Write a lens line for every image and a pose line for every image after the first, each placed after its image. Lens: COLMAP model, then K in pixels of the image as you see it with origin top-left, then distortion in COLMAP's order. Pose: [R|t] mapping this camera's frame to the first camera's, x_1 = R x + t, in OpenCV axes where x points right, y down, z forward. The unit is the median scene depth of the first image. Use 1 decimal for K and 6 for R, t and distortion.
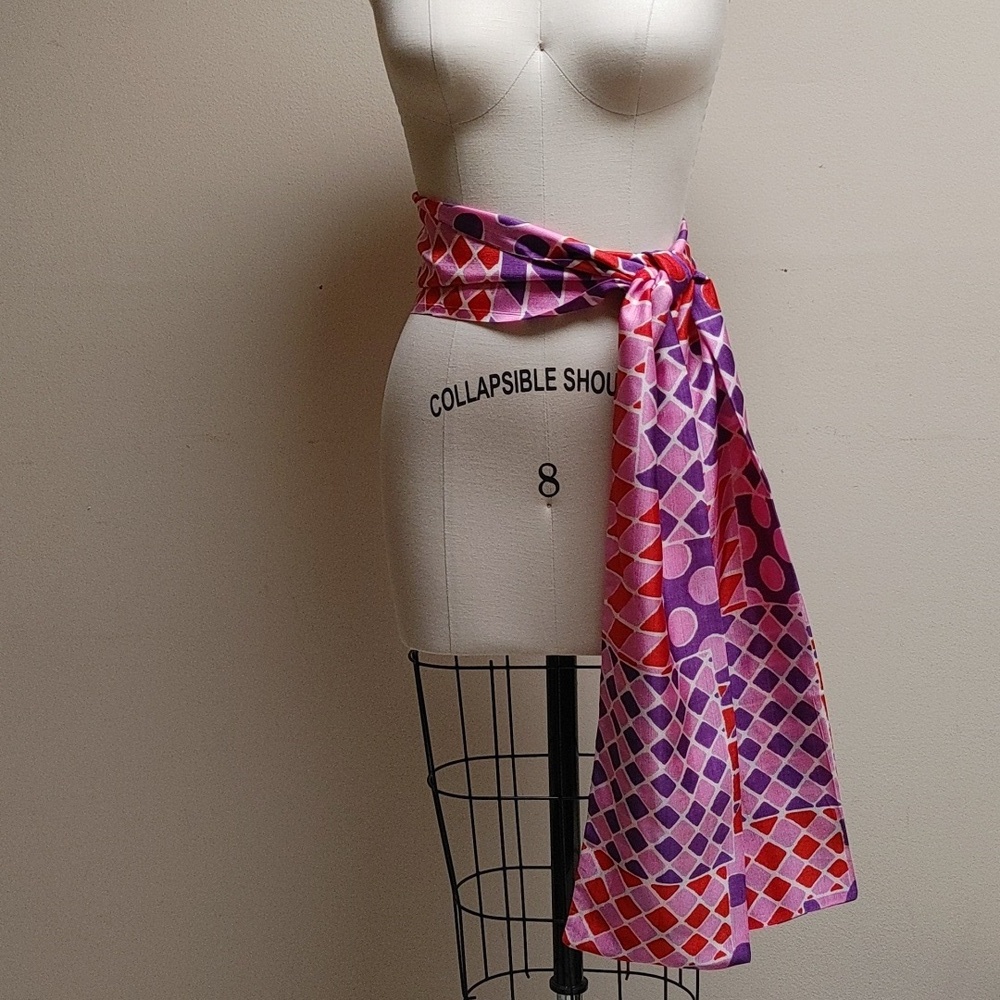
lens RADIAL K [[1857.8, 0, 450.5], [0, 1857.8, 543.5], [0, 0, 1]] dist [0.025534, 0.000000]
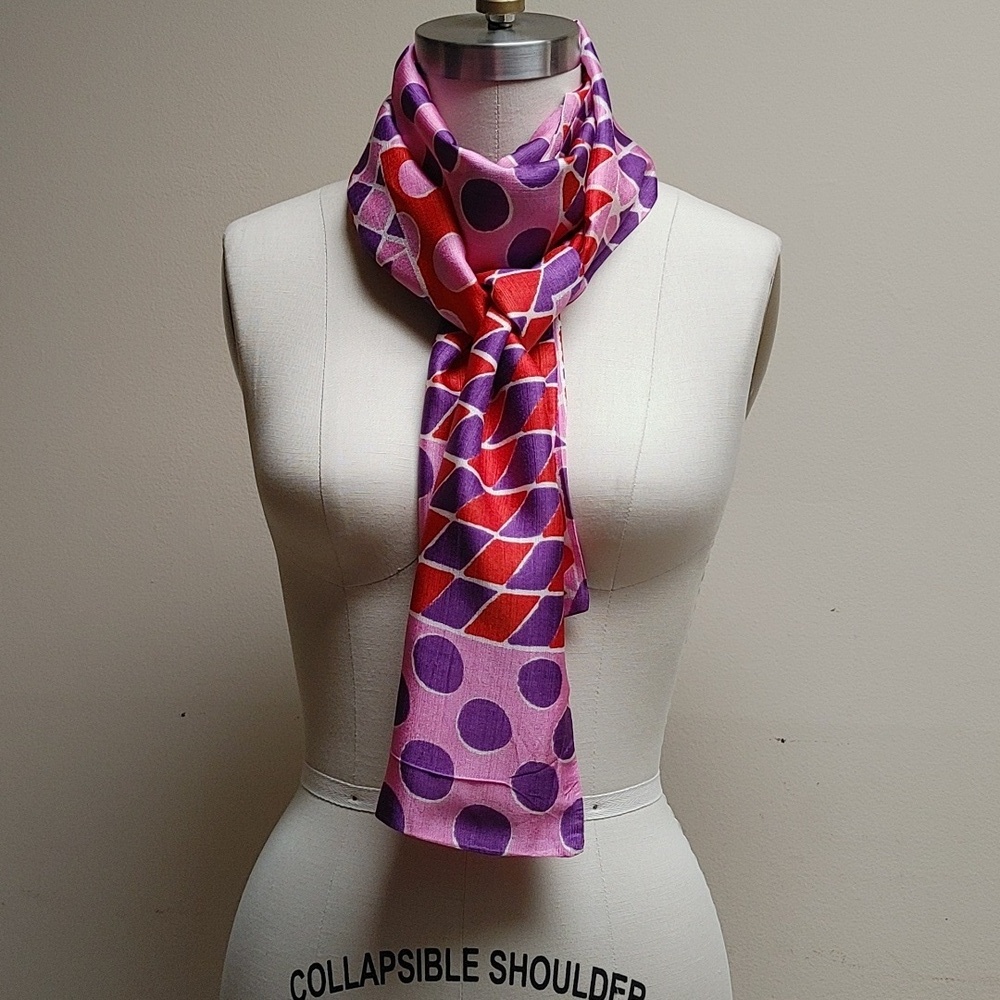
lens RADIAL K [[1857.8, 0, 496.5], [0, 1857.8, 505.8], [0, 0, 1]] dist [0.025534, 0.000000]
pose [[0.996590, 0.057335, 0.059343, 0.013822], [-0.045929, 0.982900, -0.178319, -0.131497], [-0.068552, 0.174985, 0.982182, 0.308490]]
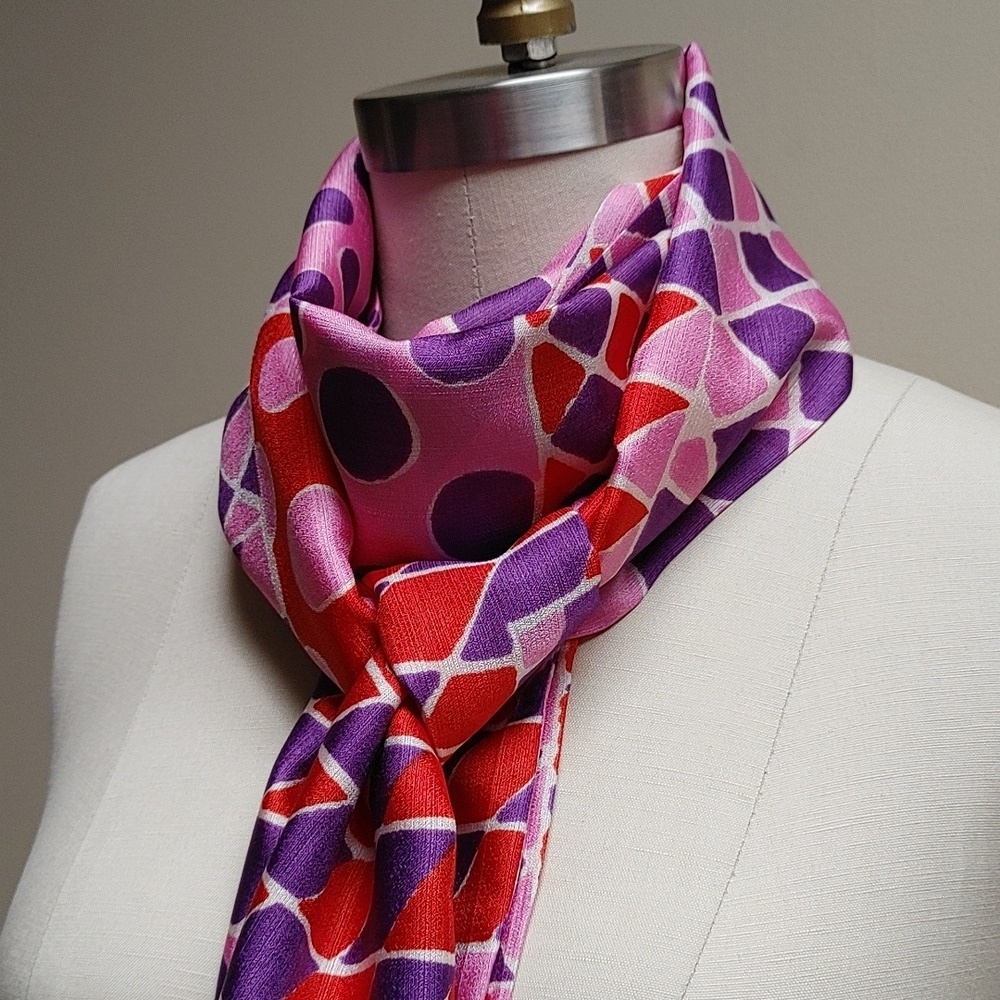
lens RADIAL K [[1857.8, 0, 497.7], [0, 1857.8, 497.1], [0, 0, 1]] dist [0.025534, 0.000000]
pose [[0.939372, 0.052630, -0.338836, 0.167520], [-0.146922, 0.954627, -0.259040, -0.269972], [0.309829, 0.293118, 0.904482, 0.682082]]
